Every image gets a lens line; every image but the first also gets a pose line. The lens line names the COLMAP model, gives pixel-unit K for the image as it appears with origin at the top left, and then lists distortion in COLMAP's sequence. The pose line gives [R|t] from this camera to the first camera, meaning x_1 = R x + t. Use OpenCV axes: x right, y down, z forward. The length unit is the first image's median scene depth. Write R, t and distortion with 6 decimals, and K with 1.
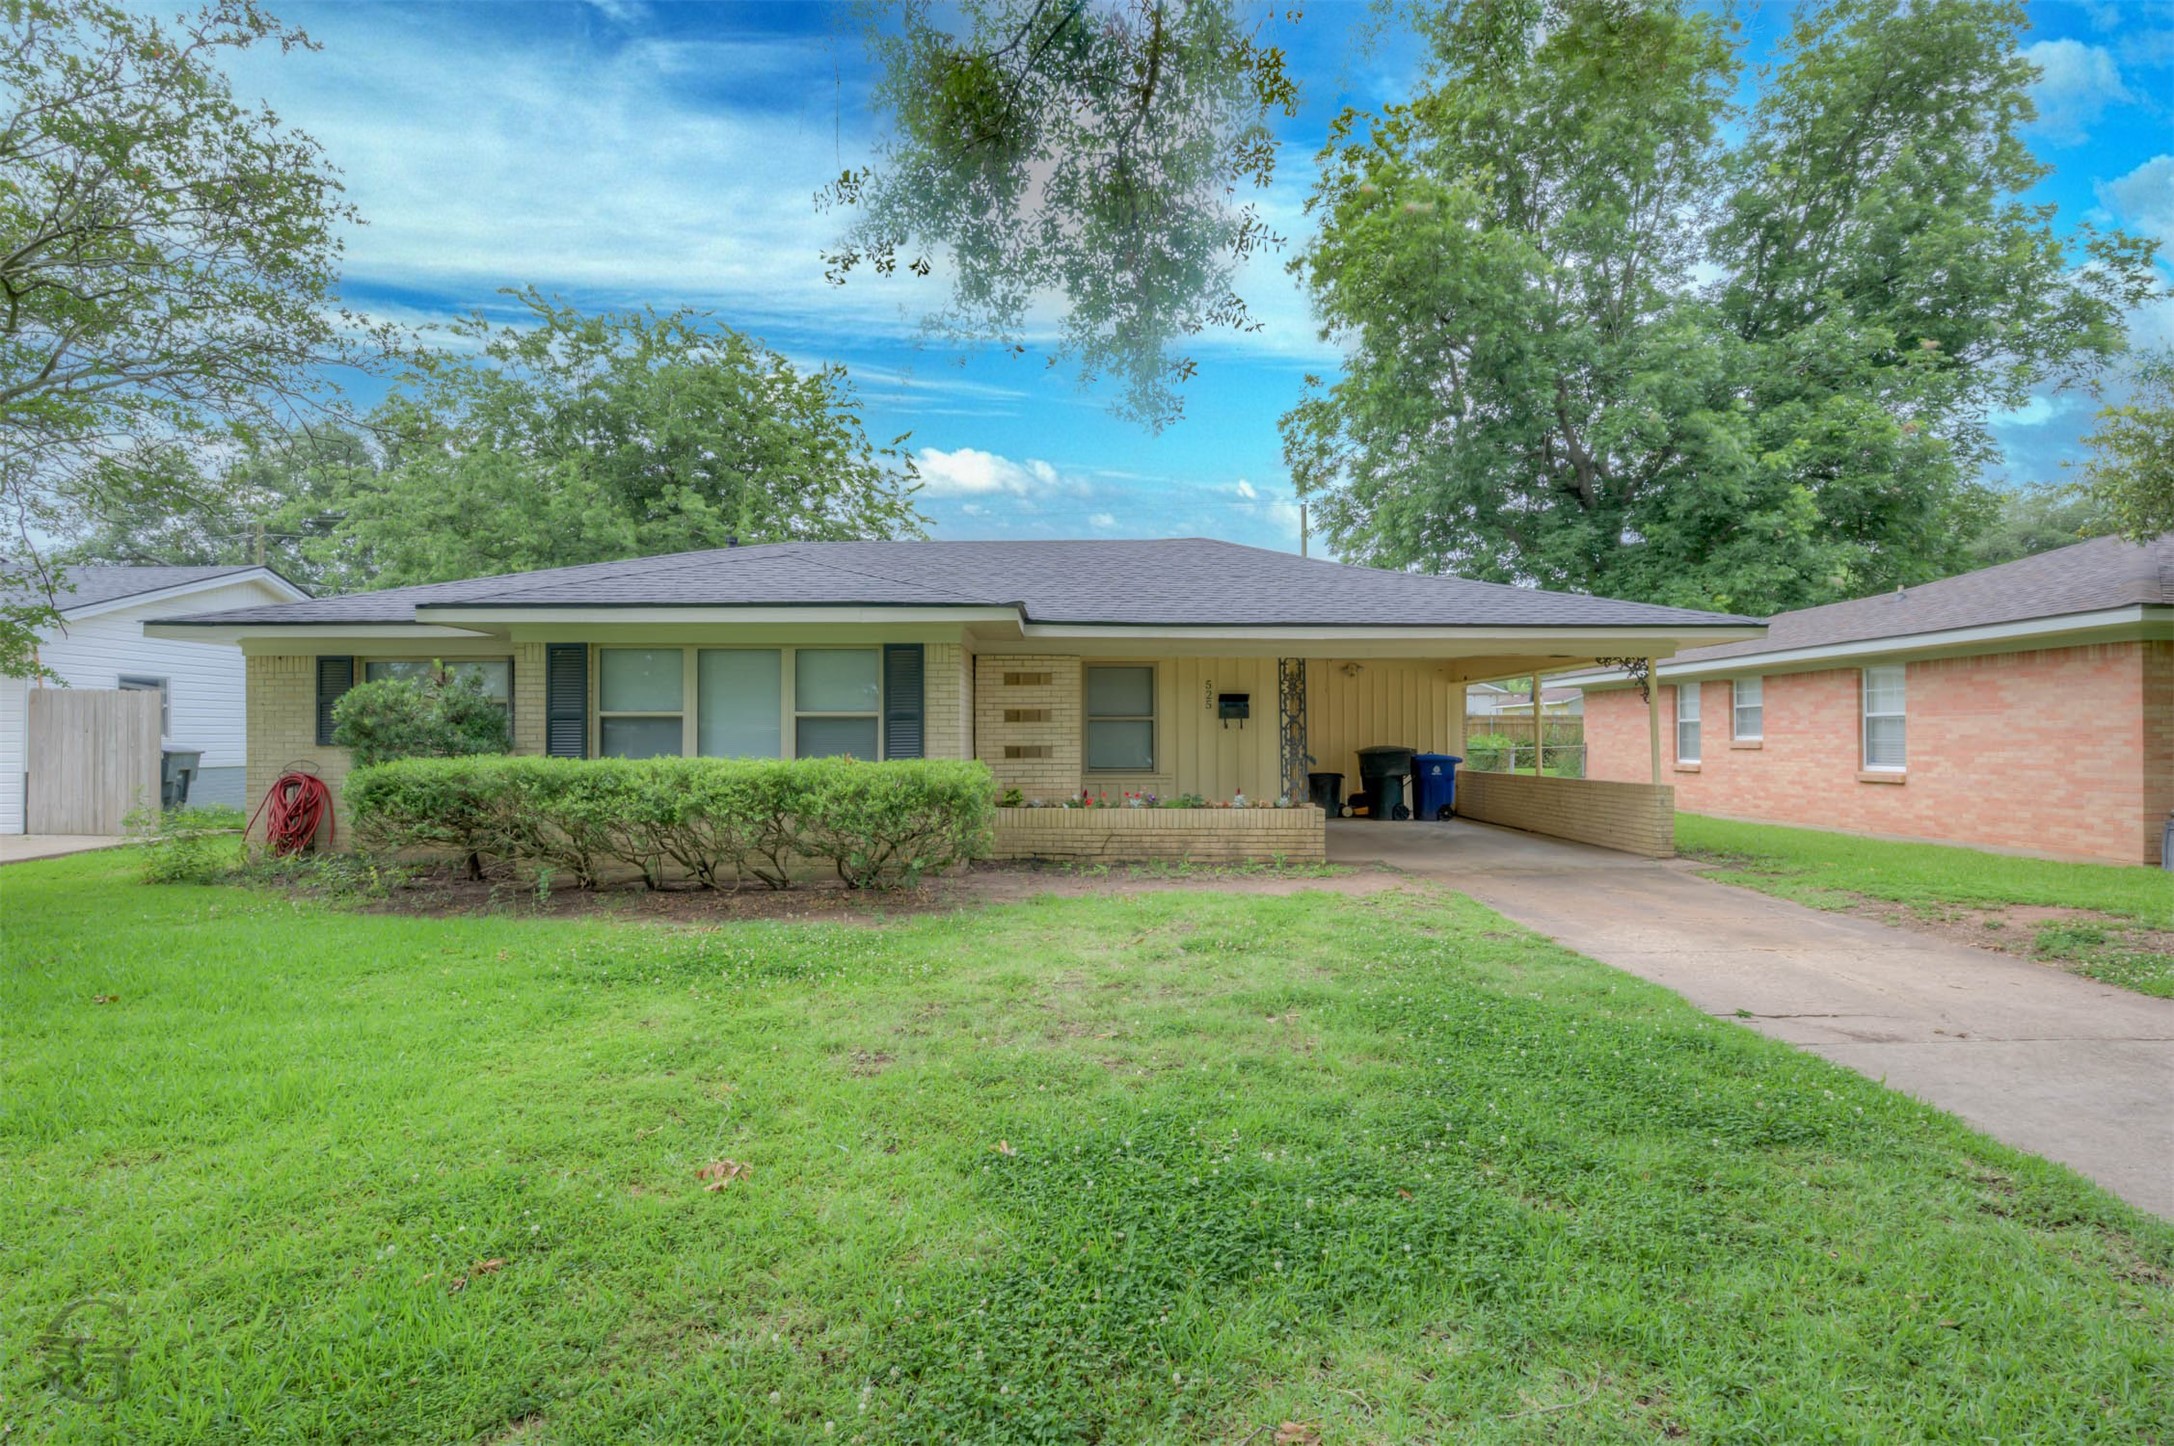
lens RADIAL K [[1079.6, 0, 1099.2], [0, 1079.6, 734.4], [0, 0, 1]] dist [-0.020111, 0.000079]
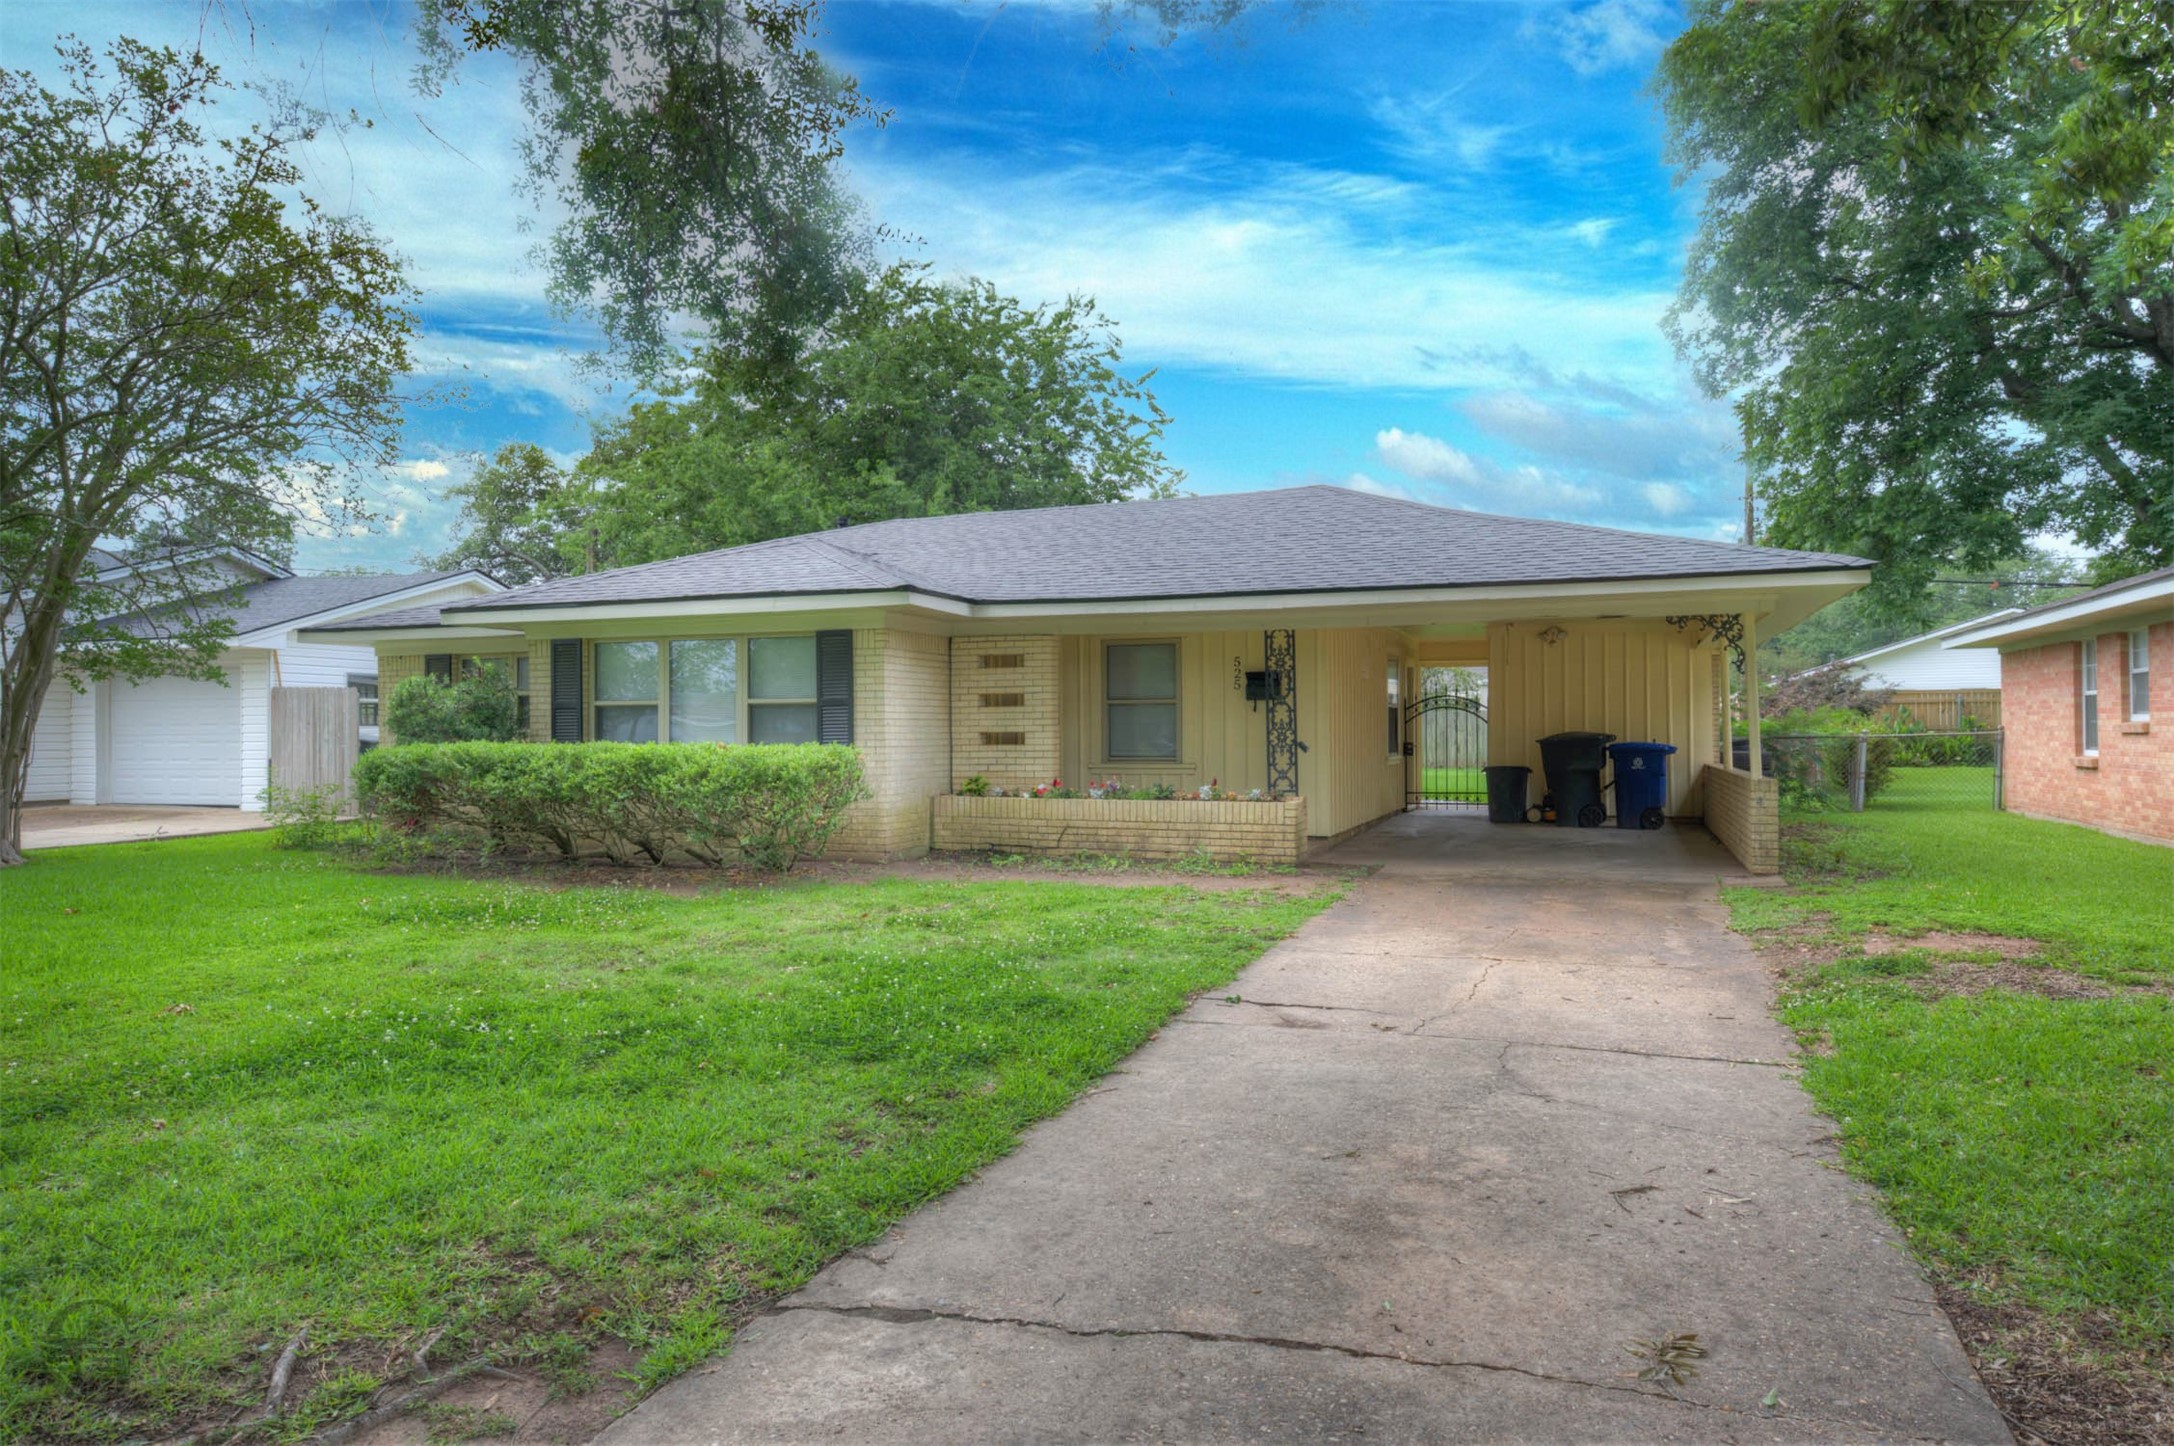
lens RADIAL K [[1375.9, 0, 1087.0], [0, 1375.9, 723.0], [0, 0, 1]] dist [0.034300, -0.000878]
pose [[0.924143, -0.006679, -0.381989, 0.466769], [0.006598, 0.999977, -0.001522, 0.005243], [0.381991, -0.001114, 0.924166, -0.087338]]
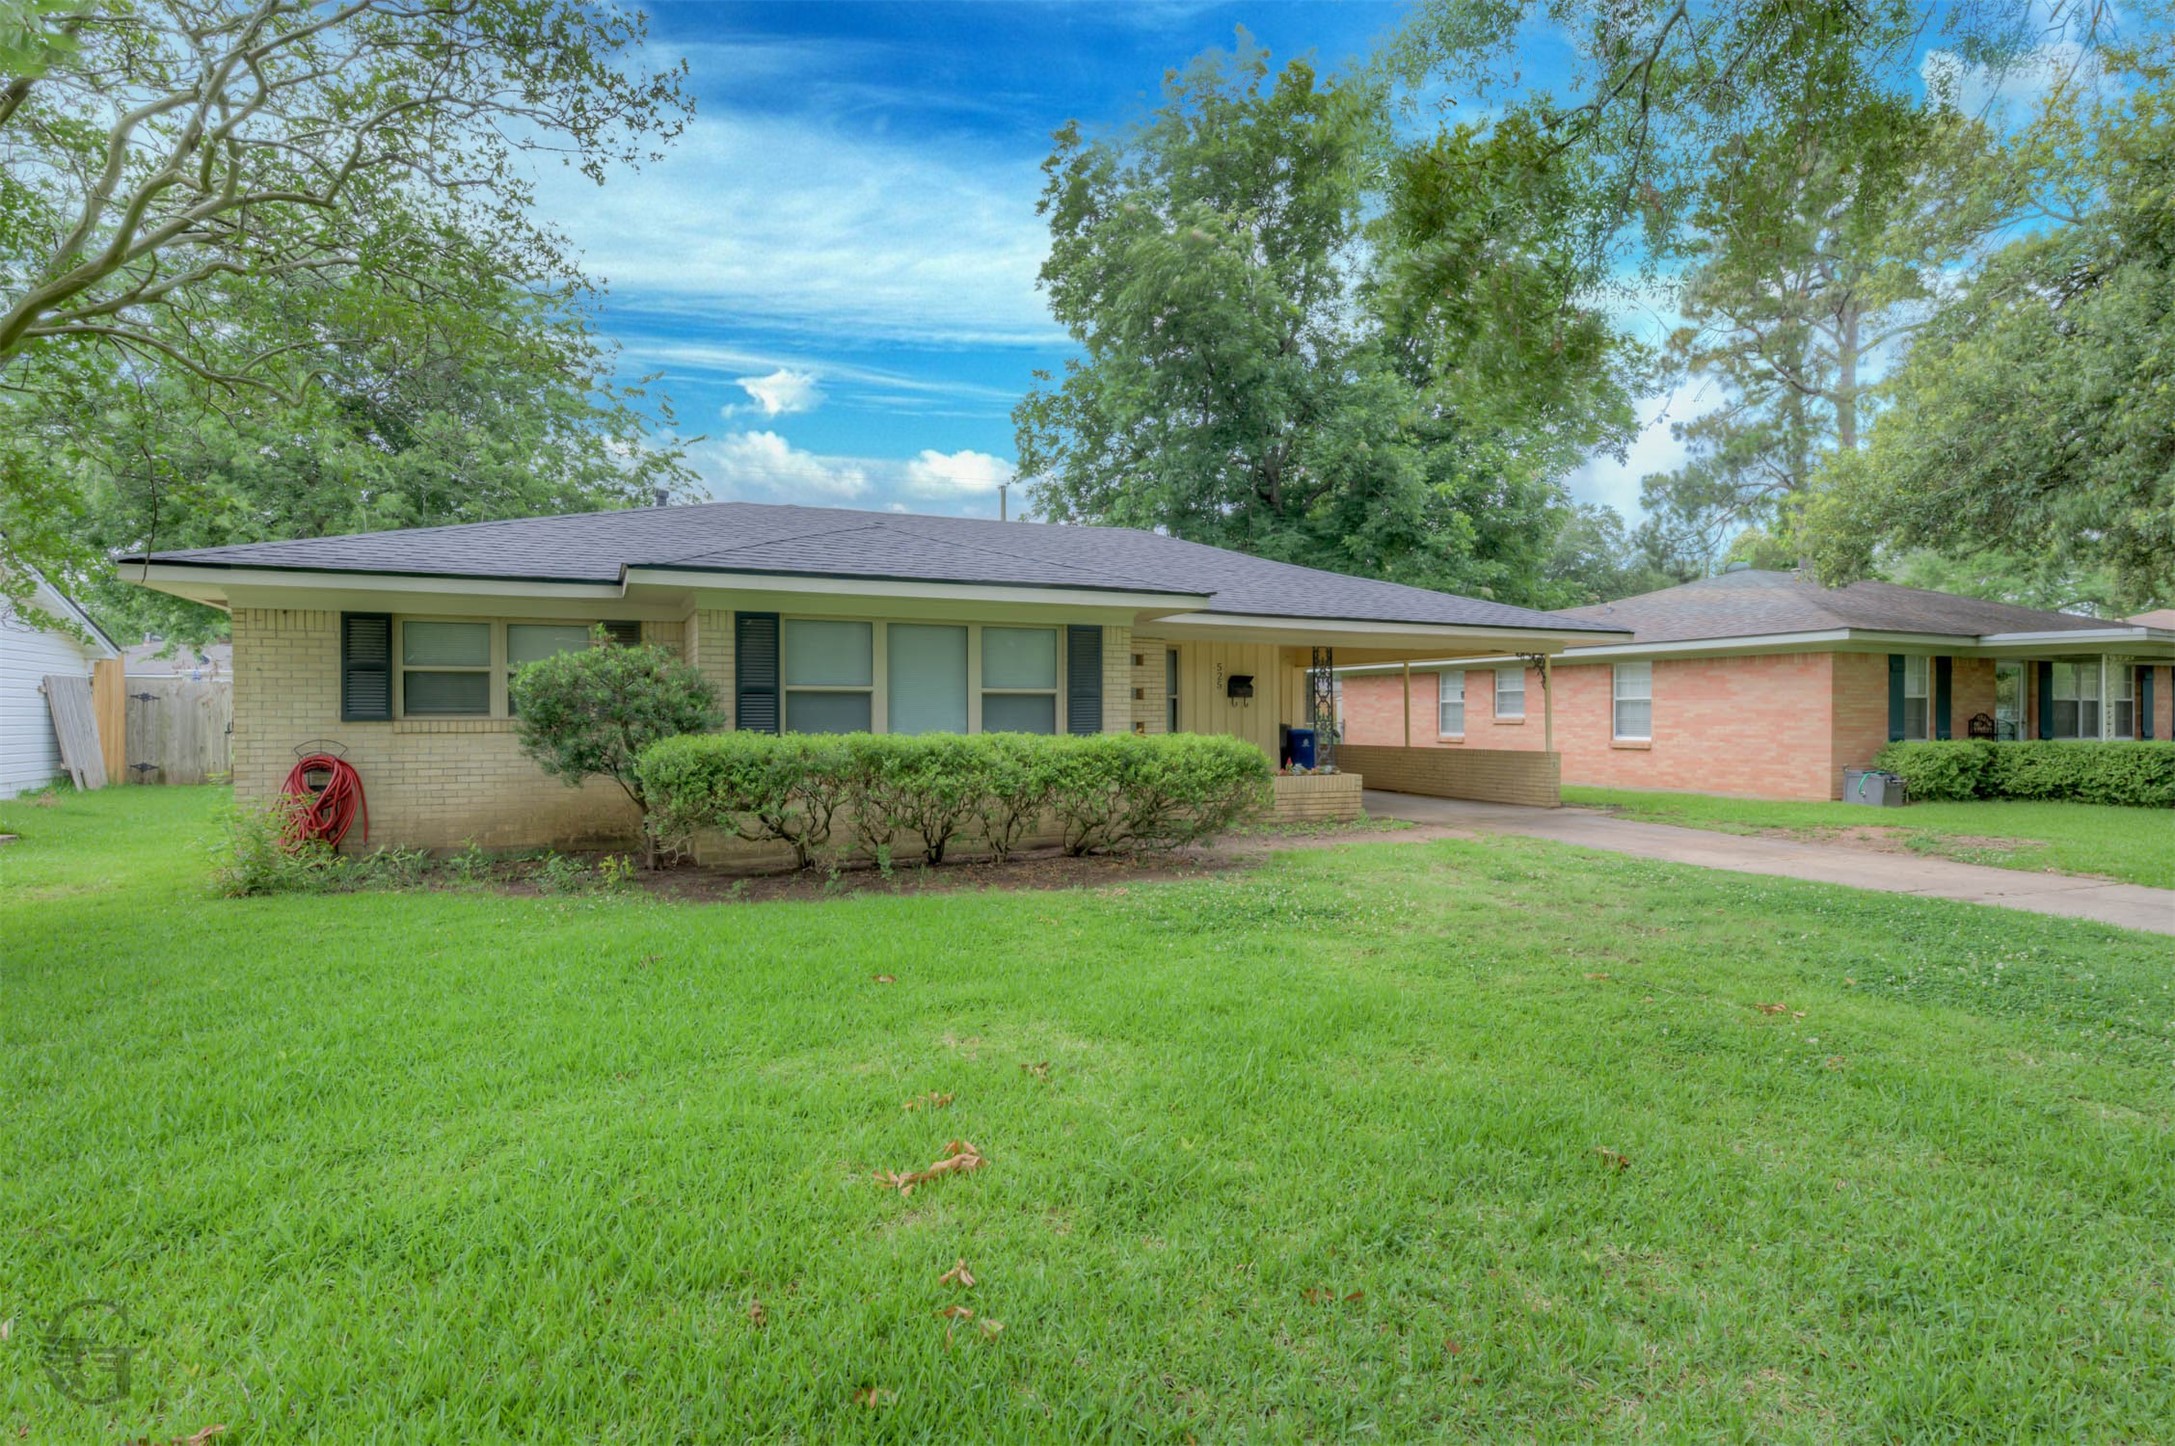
lens RADIAL K [[1086.7, 0, 1087.5], [0, 1086.7, 723.0], [0, 0, 1]] dist [-0.036978, -0.000253]
pose [[0.923583, -0.000619, 0.383397, -0.519672], [-0.003960, 0.999930, 0.011155, -0.000078], [-0.383377, -0.011821, 0.923516, 0.006293]]
